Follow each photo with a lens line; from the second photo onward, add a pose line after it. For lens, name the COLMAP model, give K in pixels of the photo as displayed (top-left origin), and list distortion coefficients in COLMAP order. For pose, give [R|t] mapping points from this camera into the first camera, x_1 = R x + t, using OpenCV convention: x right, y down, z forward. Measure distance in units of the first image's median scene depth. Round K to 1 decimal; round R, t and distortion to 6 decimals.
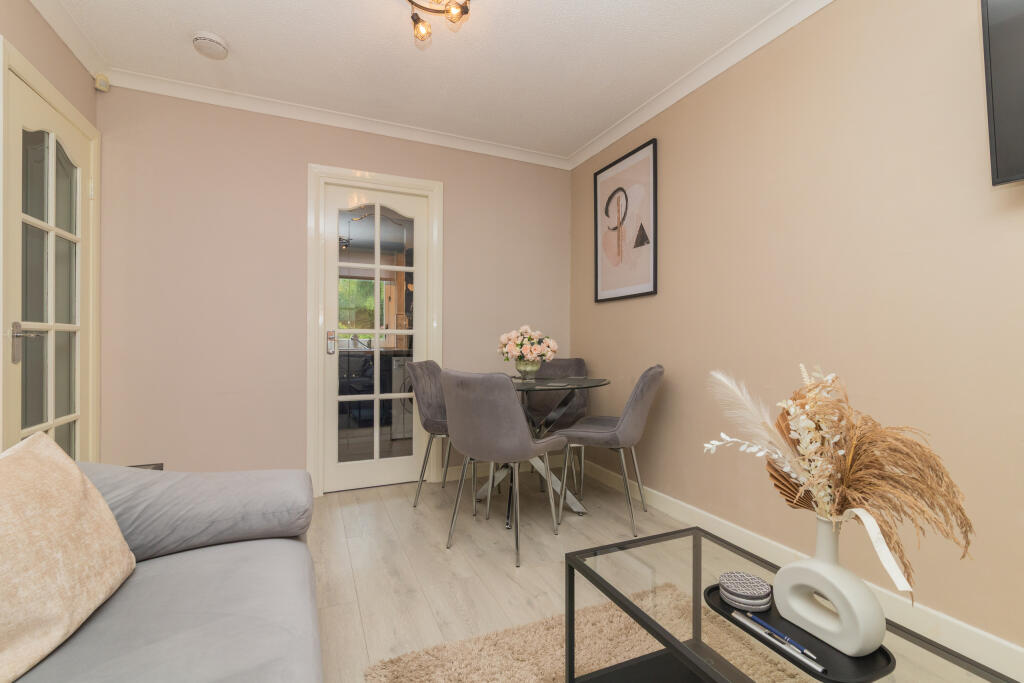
lens RADIAL K [[459.8, 0, 512.0], [0, 459.8, 341.5], [0, 0, 1]] dist [-0.000516, -0.000145]
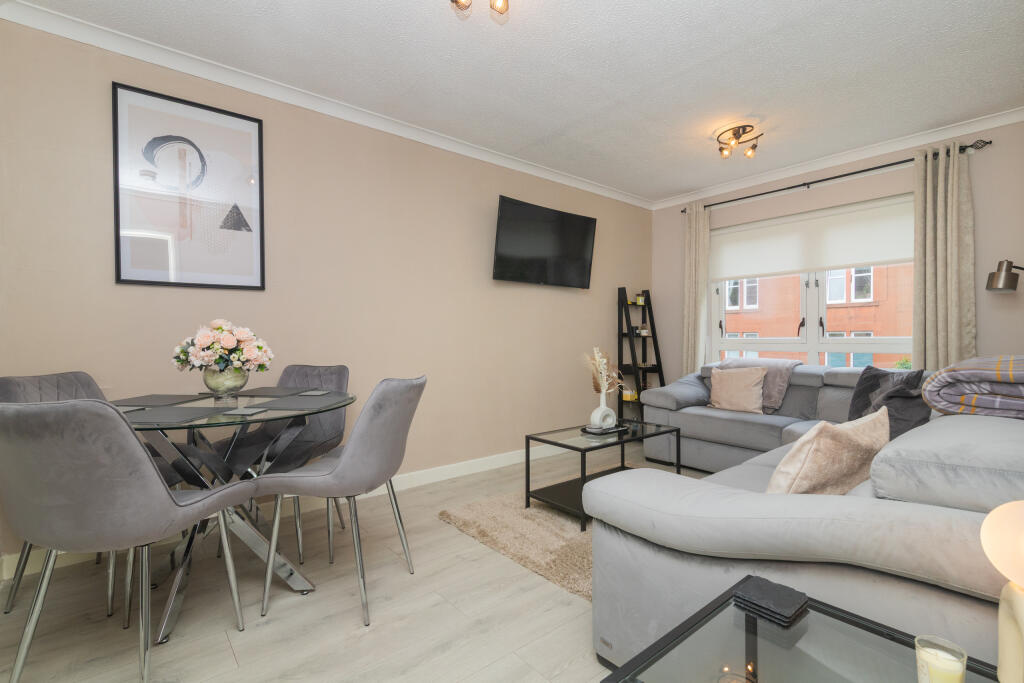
lens RADIAL K [[459.8, 0, 512.0], [0, 459.8, 341.5], [0, 0, 1]] dist [-0.000516, -0.000145]
pose [[-0.258204, -0.019874, 0.965886, -0.696047], [0.000022, 0.999788, 0.020578, -0.018201], [-0.966091, 0.005335, -0.258149, 0.739346]]
